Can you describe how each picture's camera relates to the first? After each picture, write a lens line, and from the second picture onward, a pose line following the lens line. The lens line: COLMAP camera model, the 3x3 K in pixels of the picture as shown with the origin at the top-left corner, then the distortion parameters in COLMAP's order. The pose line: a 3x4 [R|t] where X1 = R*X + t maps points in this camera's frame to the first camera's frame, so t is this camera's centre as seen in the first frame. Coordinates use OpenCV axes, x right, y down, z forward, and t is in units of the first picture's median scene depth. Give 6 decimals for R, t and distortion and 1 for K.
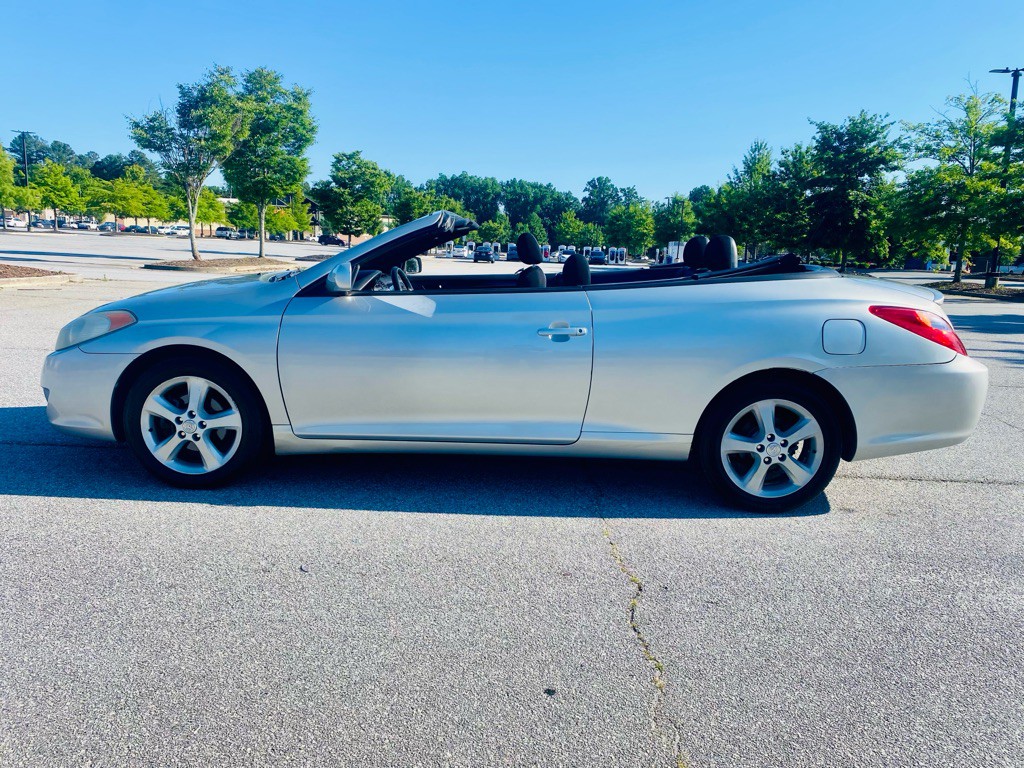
lens RADIAL K [[791.7, 0, 508.5], [0, 791.7, 383.4], [0, 0, 1]] dist [0.007827, -0.000134]
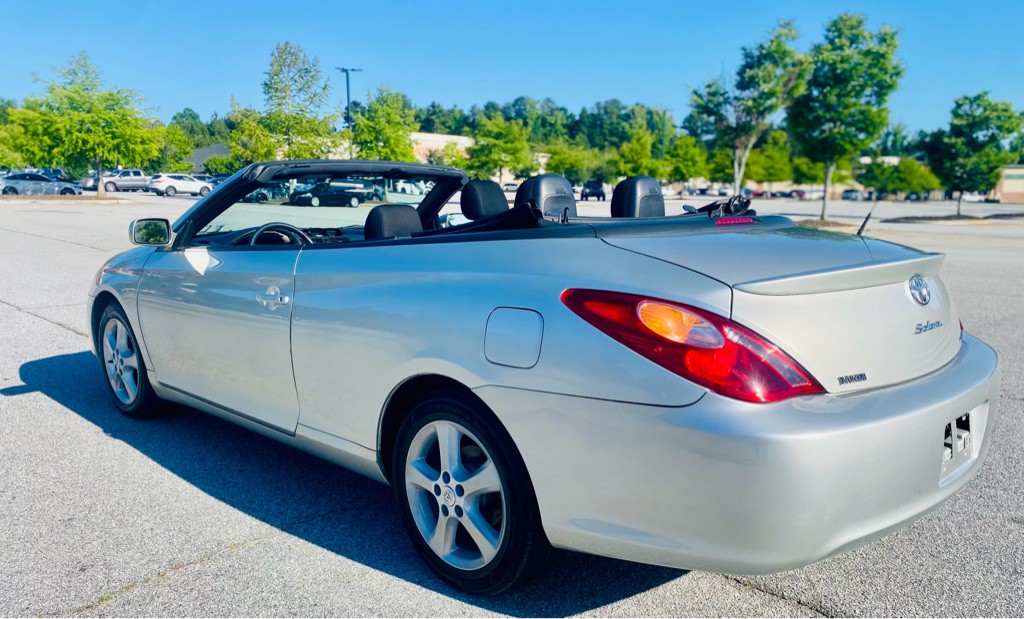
lens RADIAL K [[791.0, 0, 515.5], [0, 791.0, 378.5], [0, 0, 1]] dist [0.007274, 0.004958]
pose [[0.724063, 0.126781, -0.677982, 0.110023], [-0.100280, 0.991867, 0.078381, -0.009648], [0.682406, 0.011235, 0.730887, 0.075476]]
